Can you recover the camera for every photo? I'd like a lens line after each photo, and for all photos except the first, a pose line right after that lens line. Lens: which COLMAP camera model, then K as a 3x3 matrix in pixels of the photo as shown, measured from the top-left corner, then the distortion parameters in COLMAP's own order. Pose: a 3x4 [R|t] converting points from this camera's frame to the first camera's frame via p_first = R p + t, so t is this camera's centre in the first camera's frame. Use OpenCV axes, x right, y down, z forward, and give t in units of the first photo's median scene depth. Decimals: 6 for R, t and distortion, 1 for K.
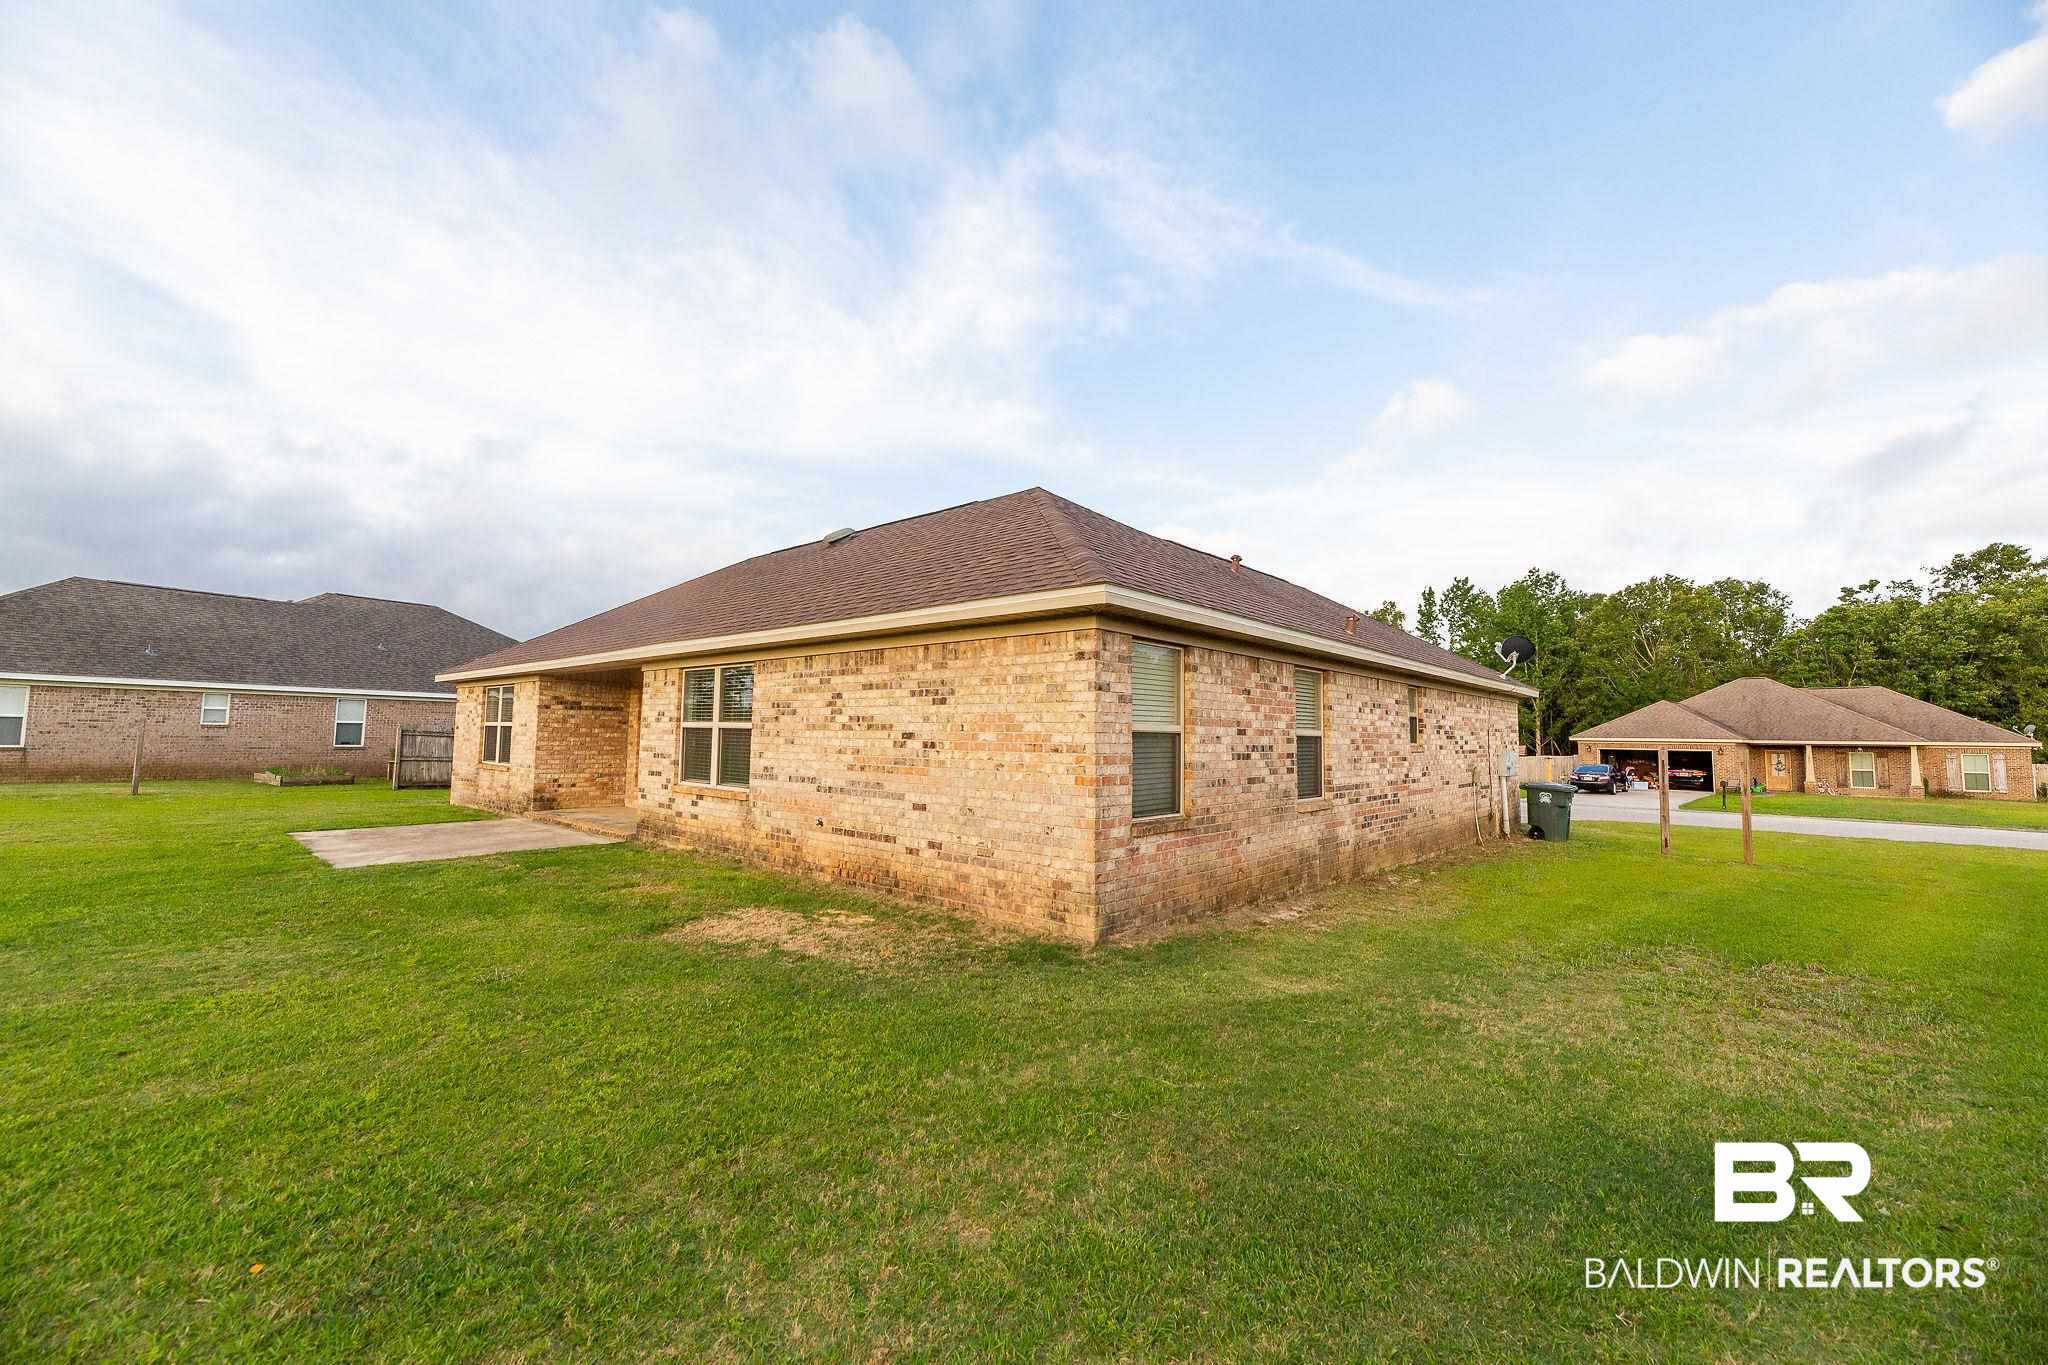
lens RADIAL K [[819.3, 0, 1010.8], [0, 819.3, 670.1], [0, 0, 1]] dist [-0.003137, -0.000376]
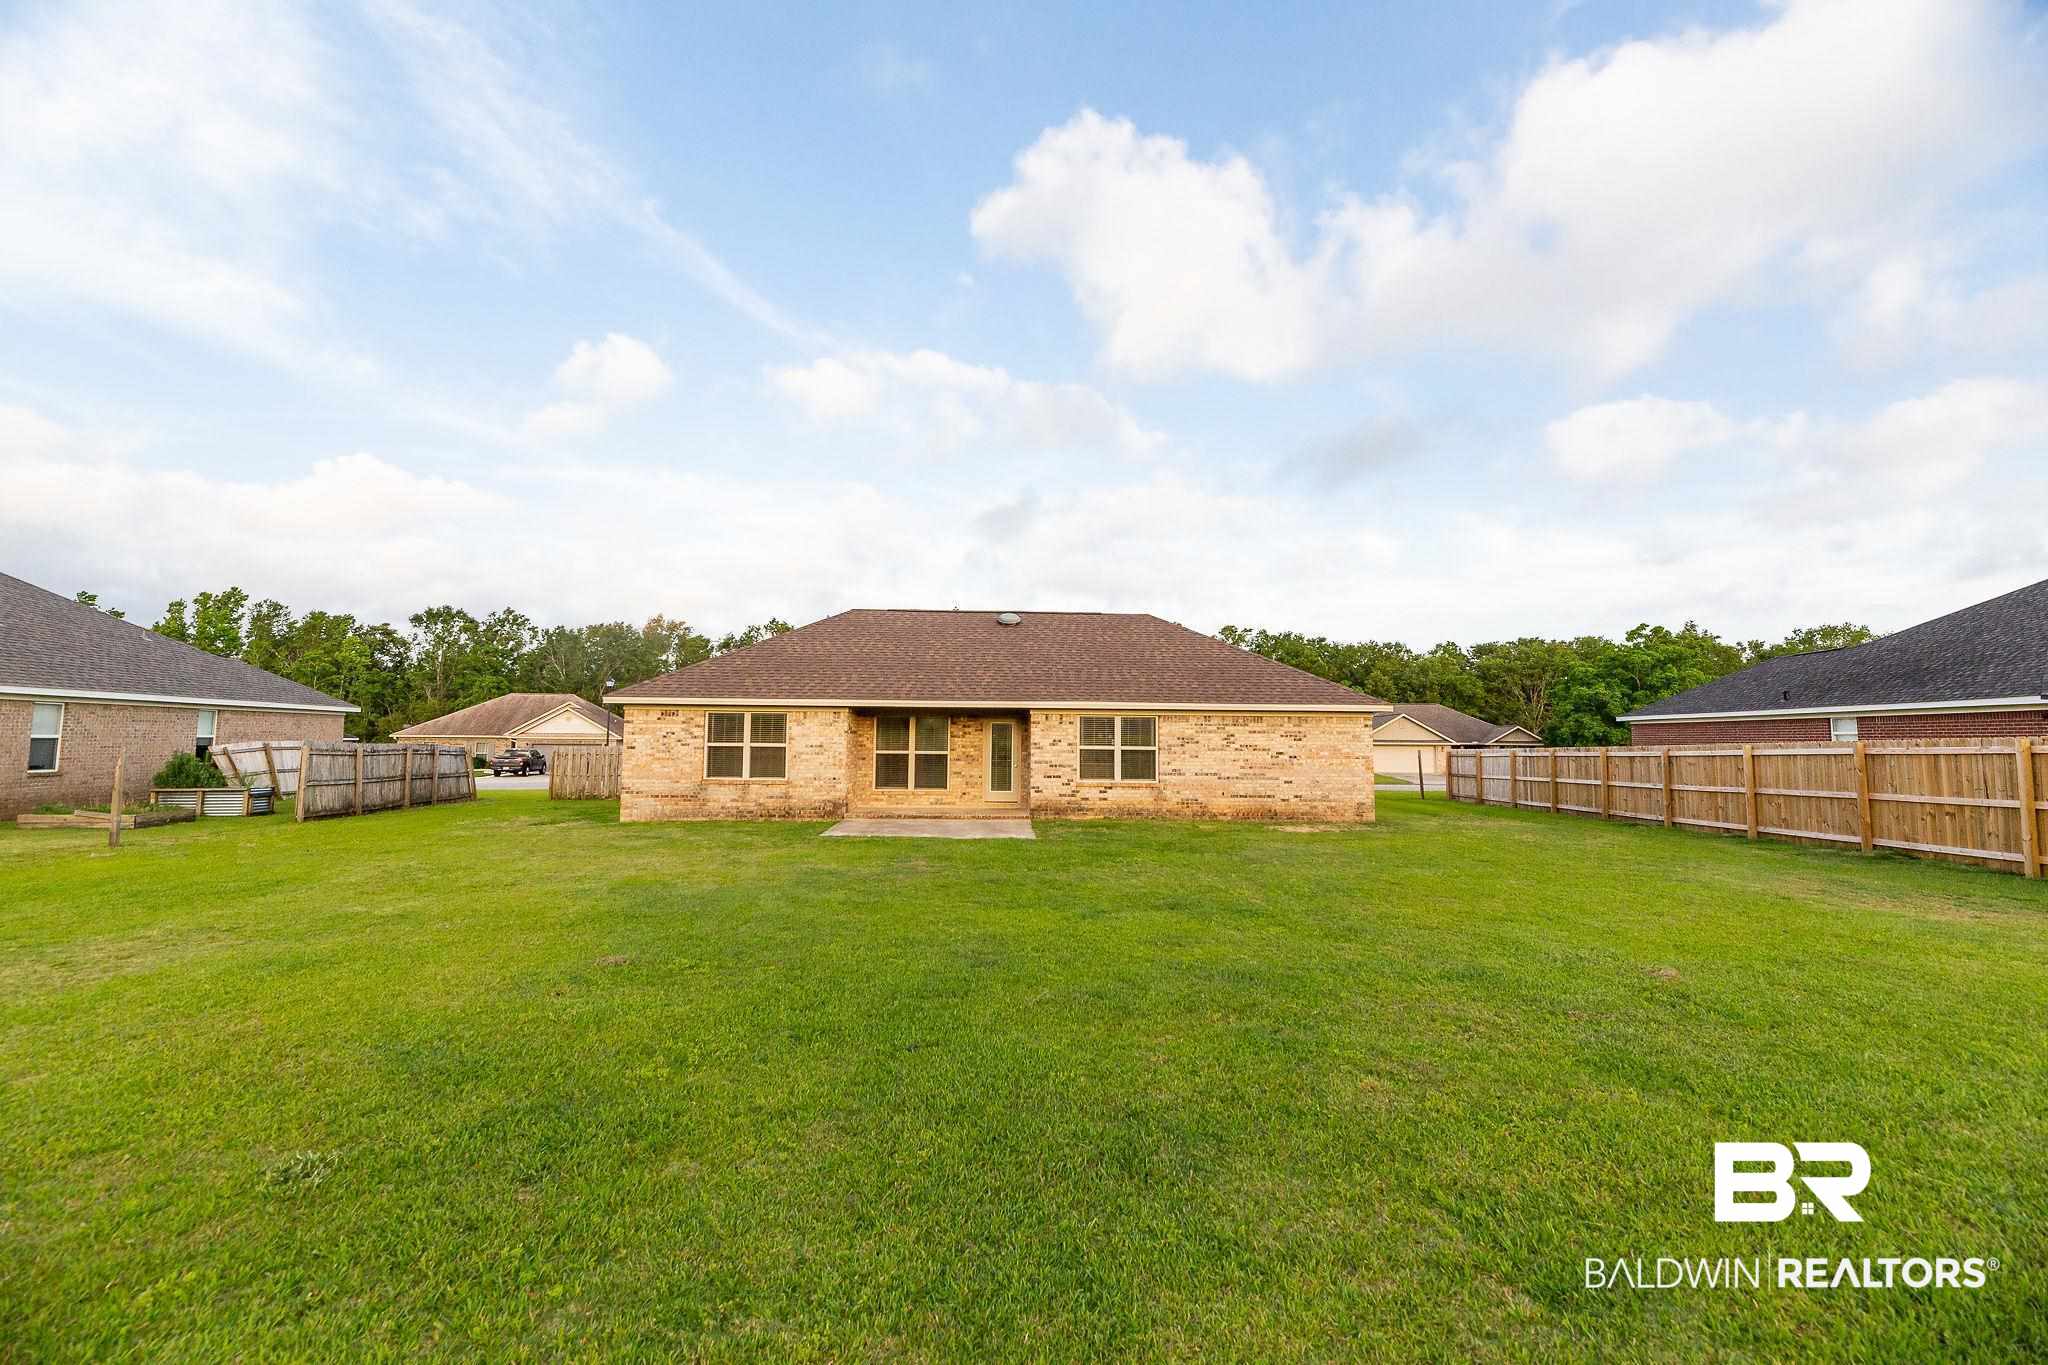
lens RADIAL K [[820.1, 0, 1021.7], [0, 820.1, 671.0], [0, 0, 1]] dist [-0.001024, -0.000674]
pose [[0.715355, 0.048601, 0.697069, -2.038825], [-0.054187, 0.998433, -0.014004, -0.075510], [-0.696657, -0.027755, 0.716867, -0.174499]]
